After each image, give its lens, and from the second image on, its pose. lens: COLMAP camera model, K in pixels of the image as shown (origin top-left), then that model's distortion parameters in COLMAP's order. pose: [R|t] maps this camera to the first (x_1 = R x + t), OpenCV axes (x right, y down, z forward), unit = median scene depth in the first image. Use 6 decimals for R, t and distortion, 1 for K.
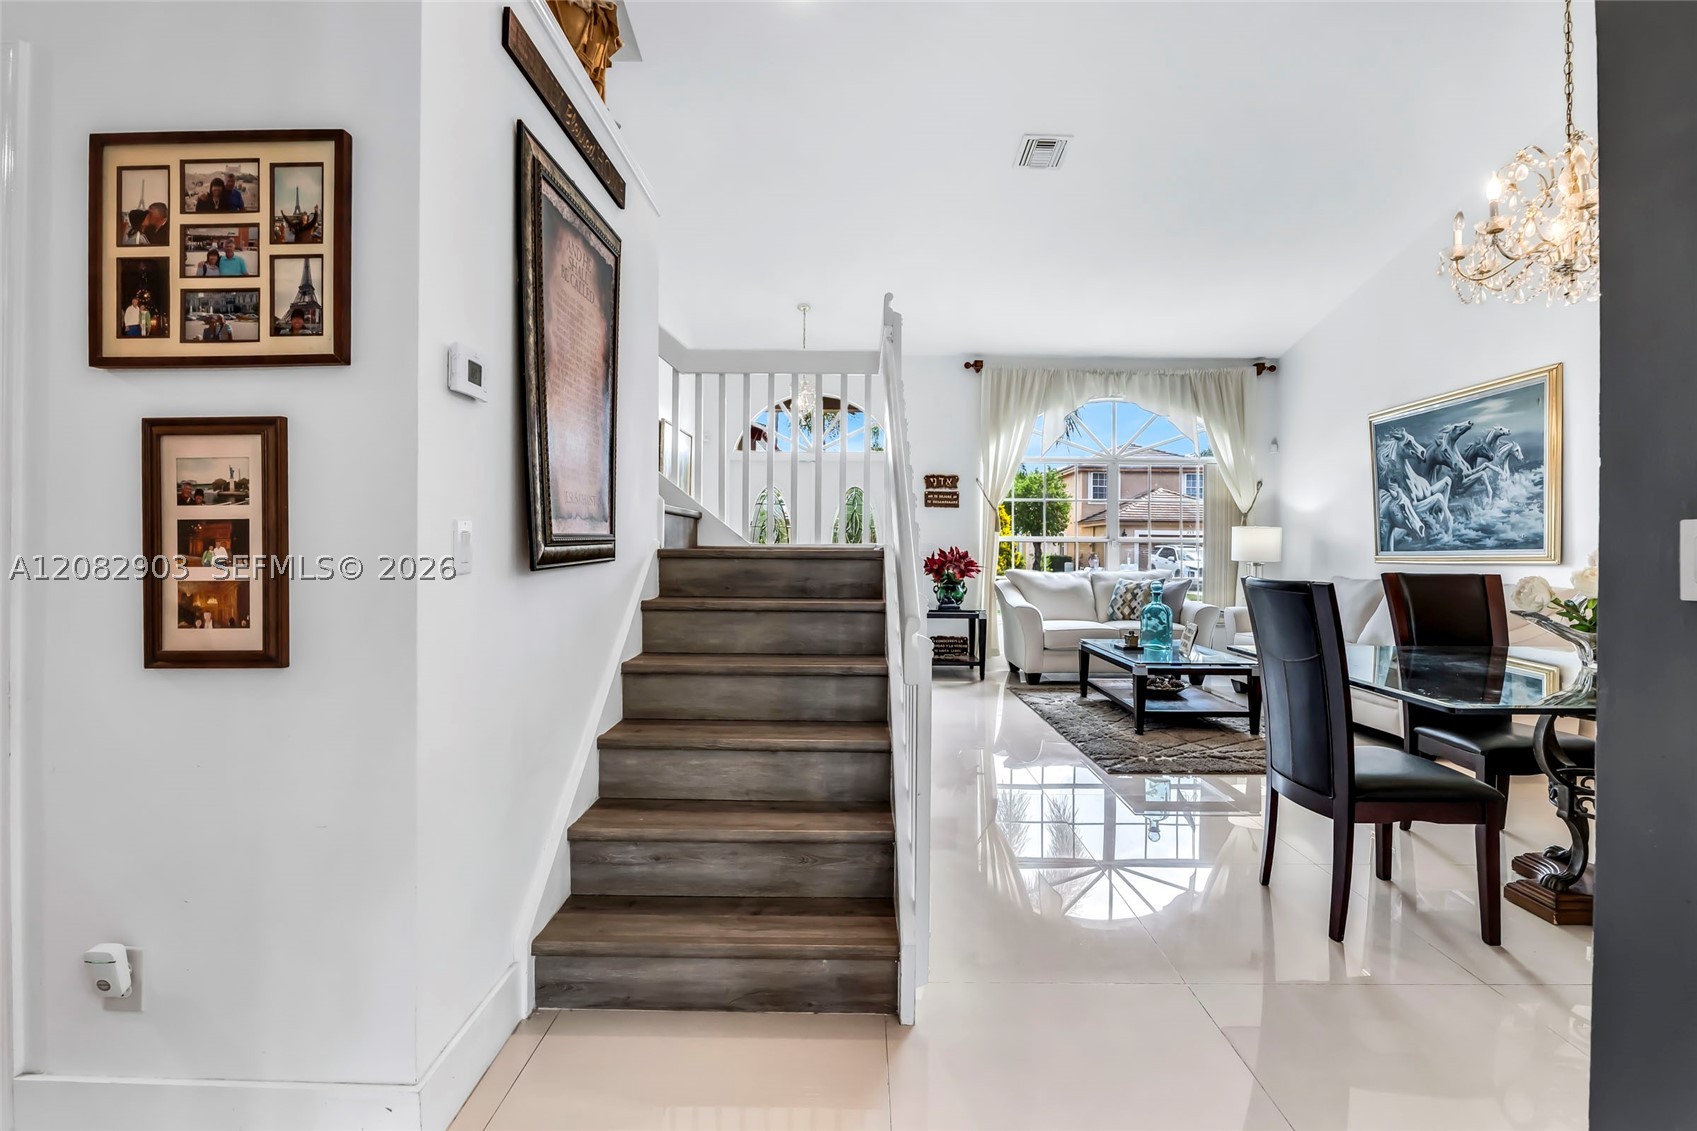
lens RADIAL K [[757.7, 0, 858.2], [0, 757.7, 543.9], [0, 0, 1]] dist [-0.013617, 0.000336]
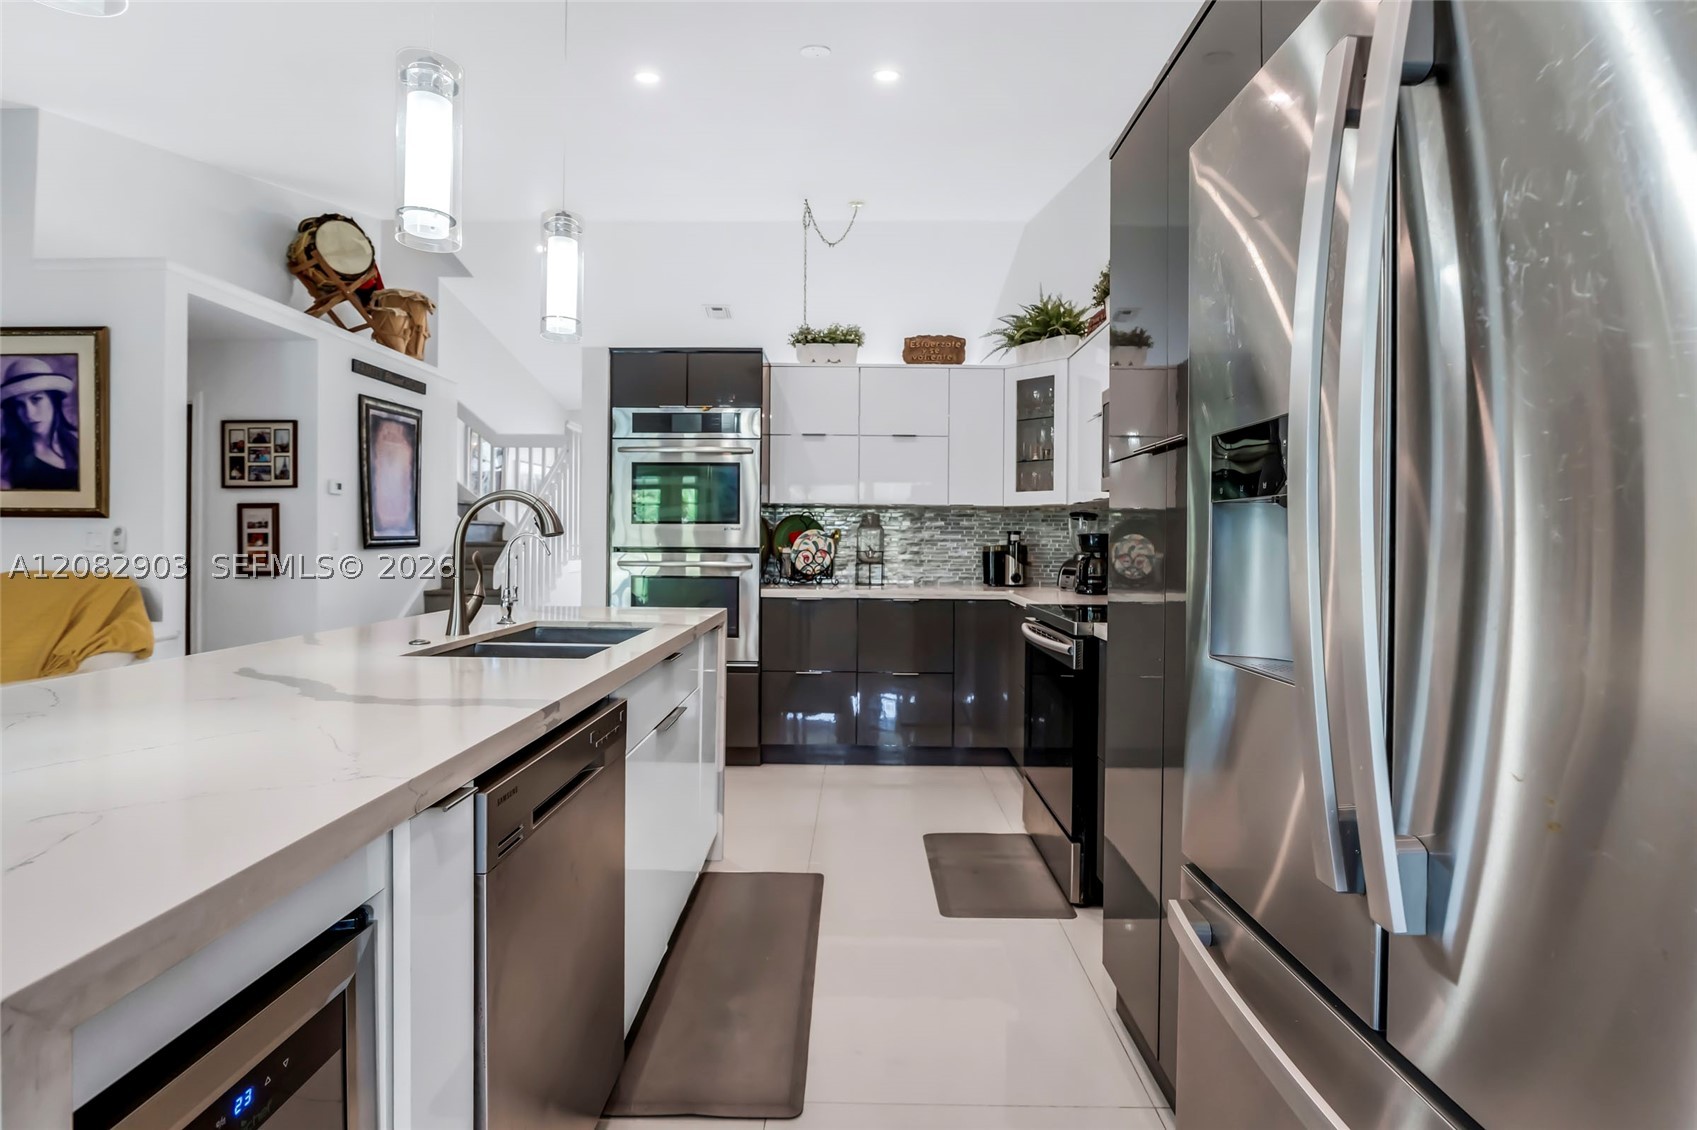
lens RADIAL K [[788.6, 0, 852.0], [0, 788.6, 541.3], [0, 0, 1]] dist [-0.018636, 0.000877]
pose [[0.999995, 0.003096, 0.001062, 0.535025], [-0.003104, 0.999970, 0.007074, -0.008145], [-0.001040, -0.007078, 0.999974, -0.742282]]
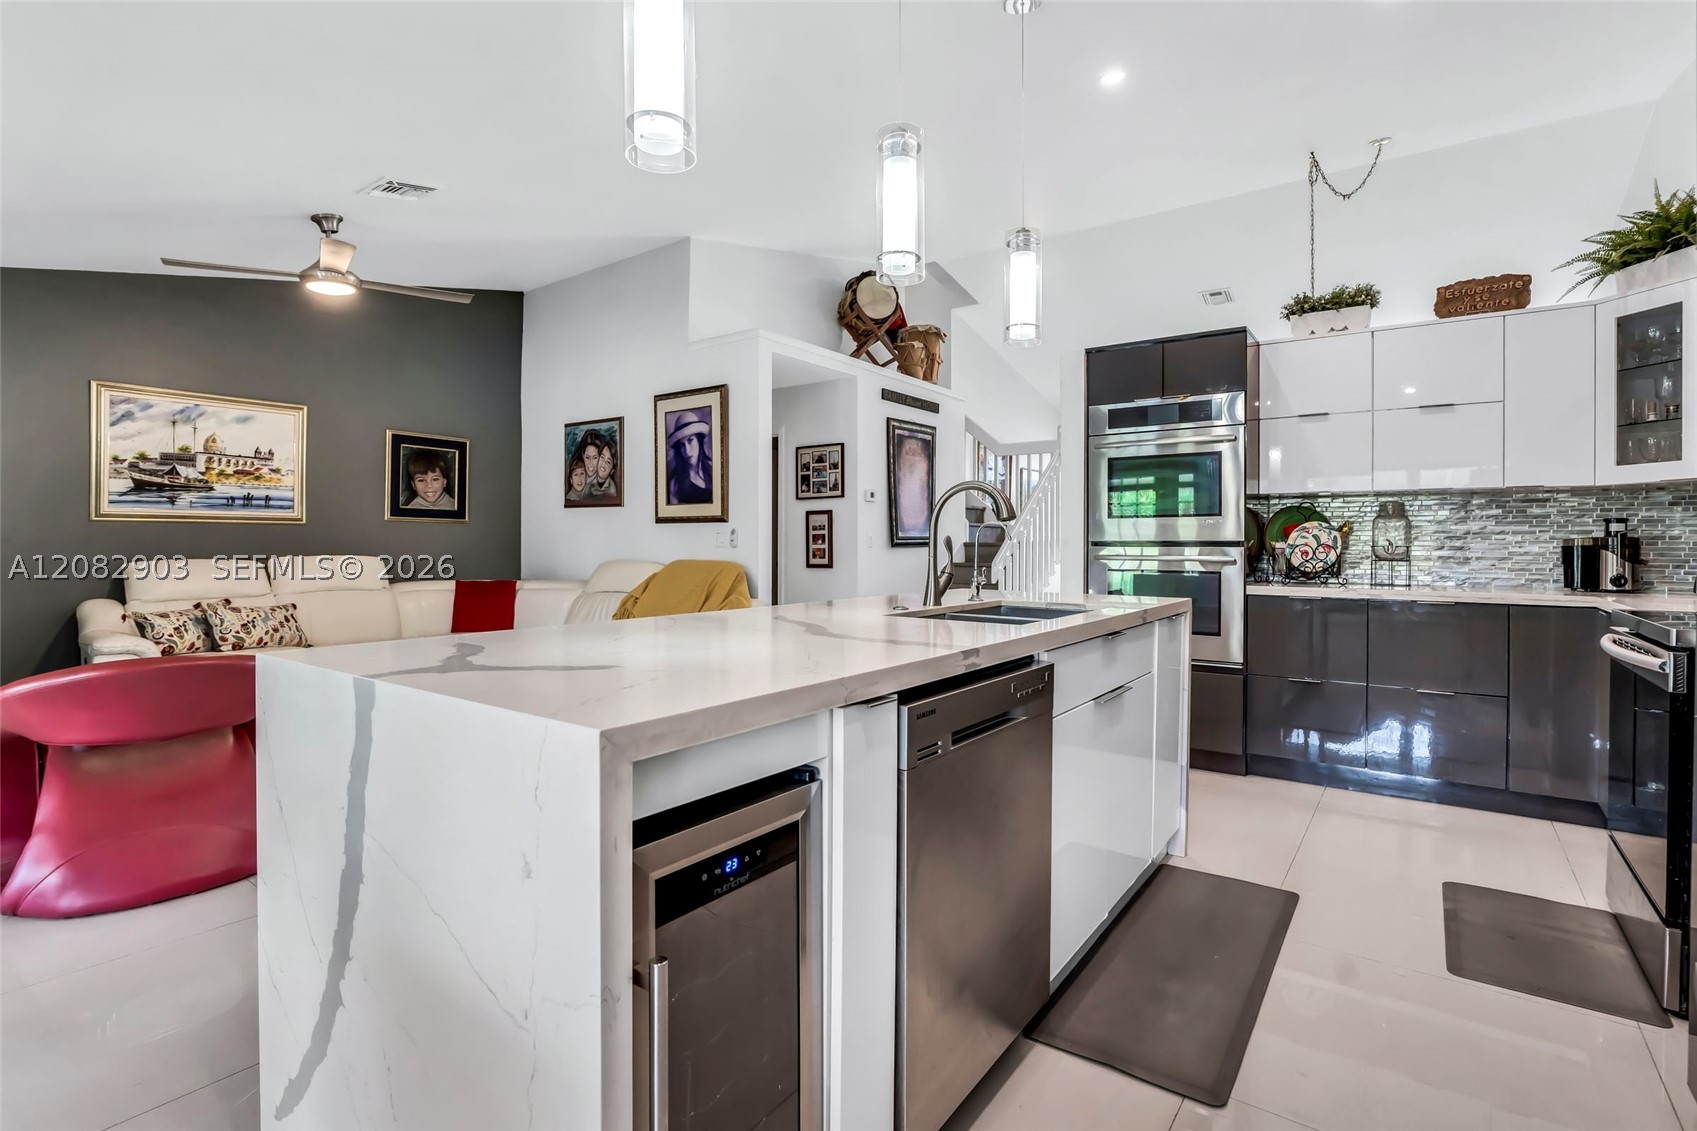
lens RADIAL K [[795.6, 0, 870.3], [0, 795.6, 545.5], [0, 0, 1]] dist [-0.015864, 0.000655]
pose [[0.823764, -0.000486, -0.566932, 0.577810], [0.002945, 0.999990, 0.003421, 0.005588], [0.566925, -0.004487, 0.823757, -0.759381]]
